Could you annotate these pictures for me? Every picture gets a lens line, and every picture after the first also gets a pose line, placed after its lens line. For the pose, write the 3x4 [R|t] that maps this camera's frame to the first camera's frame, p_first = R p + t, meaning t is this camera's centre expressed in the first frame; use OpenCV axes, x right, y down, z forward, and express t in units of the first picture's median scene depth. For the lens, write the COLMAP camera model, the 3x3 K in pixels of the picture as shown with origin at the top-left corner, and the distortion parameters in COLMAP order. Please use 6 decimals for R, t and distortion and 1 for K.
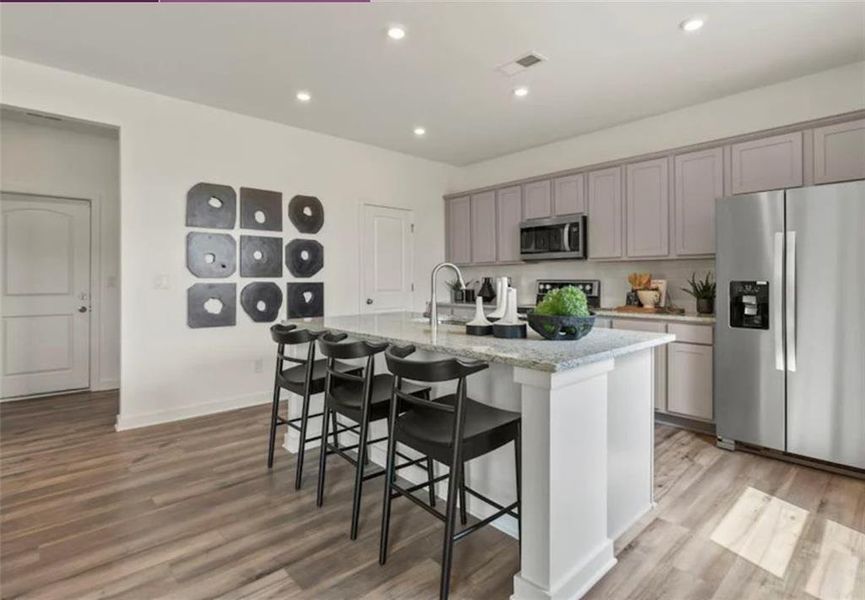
lens RADIAL K [[441.8, 0, 446.0], [0, 441.8, 273.6], [0, 0, 1]] dist [-0.001086, -0.000647]
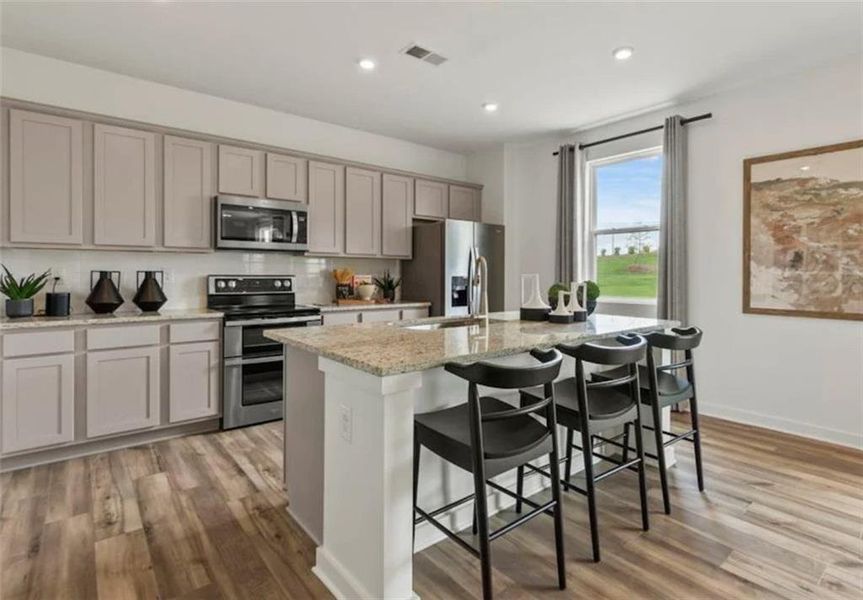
lens RADIAL K [[440.7, 0, 438.9], [0, 440.7, 273.0], [0, 0, 1]] dist [-0.001086, -0.000647]
pose [[0.048990, 0.001873, 0.998797, -0.567462], [-0.018301, 0.999832, -0.000977, 0.004890], [-0.998632, -0.018231, 0.049016, 0.648772]]
